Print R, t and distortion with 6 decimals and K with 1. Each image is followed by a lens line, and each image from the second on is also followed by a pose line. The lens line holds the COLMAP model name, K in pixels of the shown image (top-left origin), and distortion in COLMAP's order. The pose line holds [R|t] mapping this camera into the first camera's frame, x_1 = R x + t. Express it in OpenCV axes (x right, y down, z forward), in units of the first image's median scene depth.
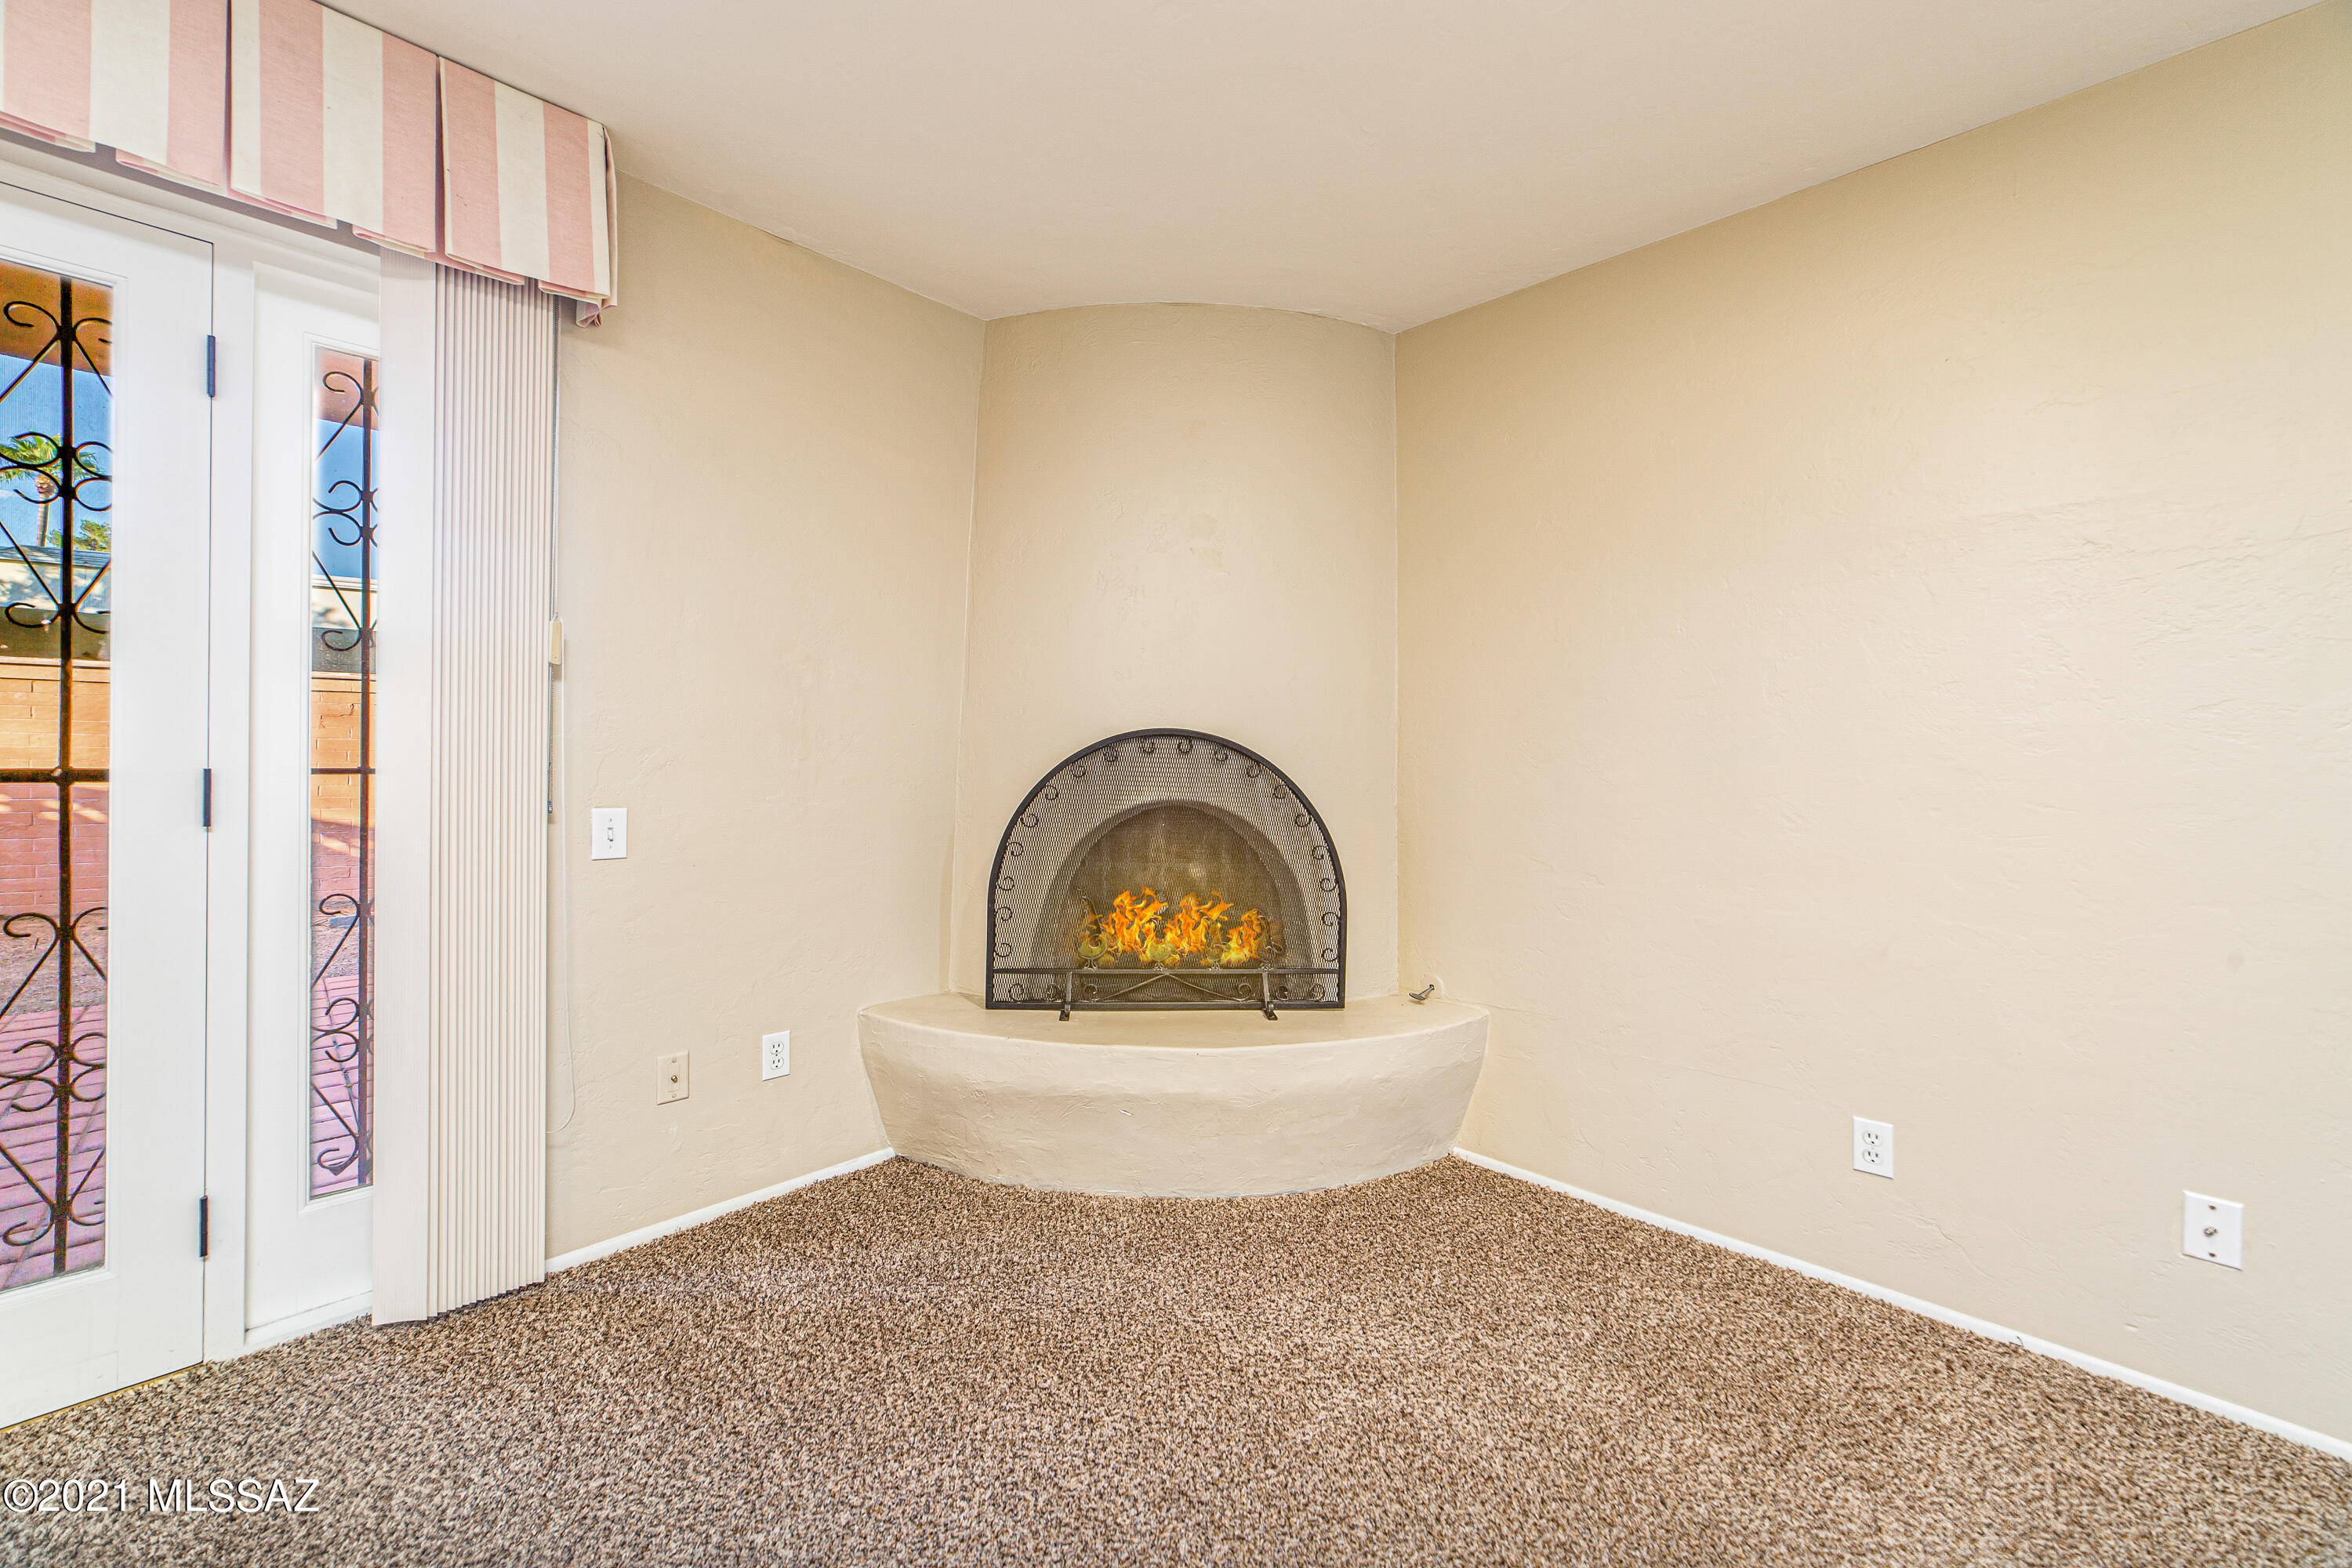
lens RADIAL K [[922.0, 0, 1170.5], [0, 922.0, 776.9], [0, 0, 1]] dist [-0.012882, 0.002387]
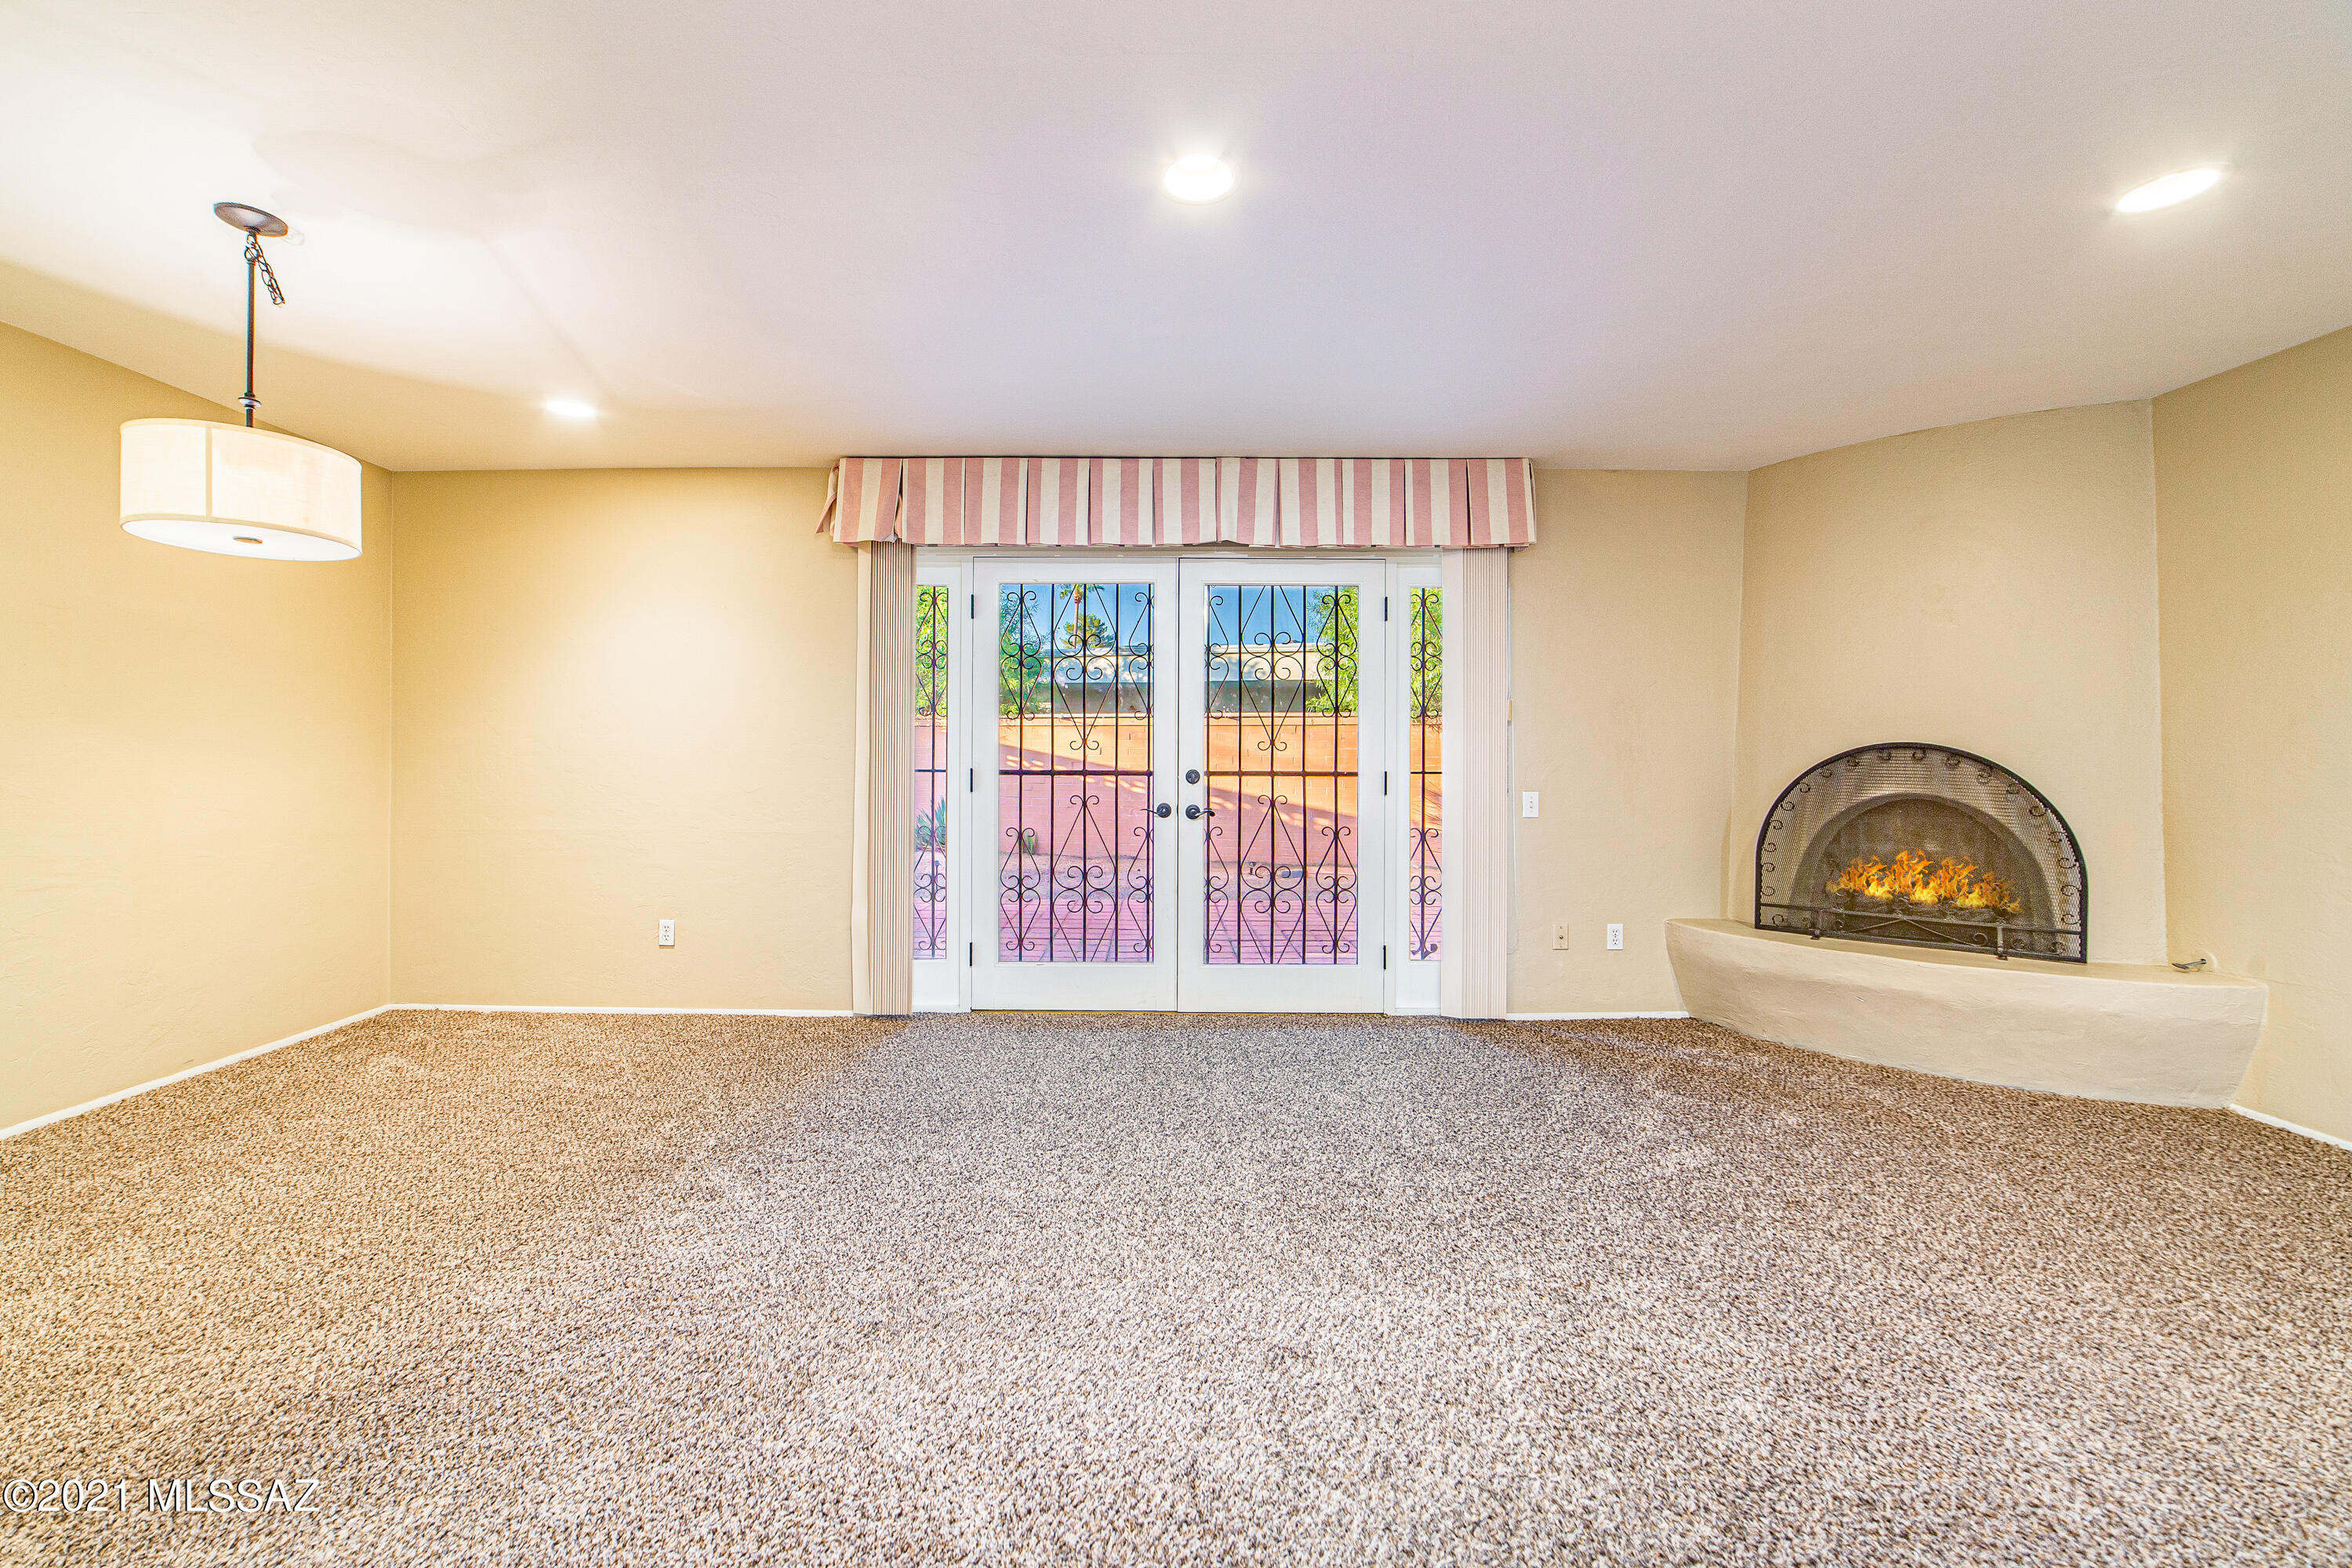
lens RADIAL K [[922.0, 0, 1163.5], [0, 922.0, 753.9], [0, 0, 1]] dist [-0.012882, 0.002387]
pose [[0.703424, -0.016687, -0.710575, 0.193983], [-0.006258, 0.999540, -0.029668, 0.012891], [0.710743, 0.025316, 0.702996, -0.769362]]
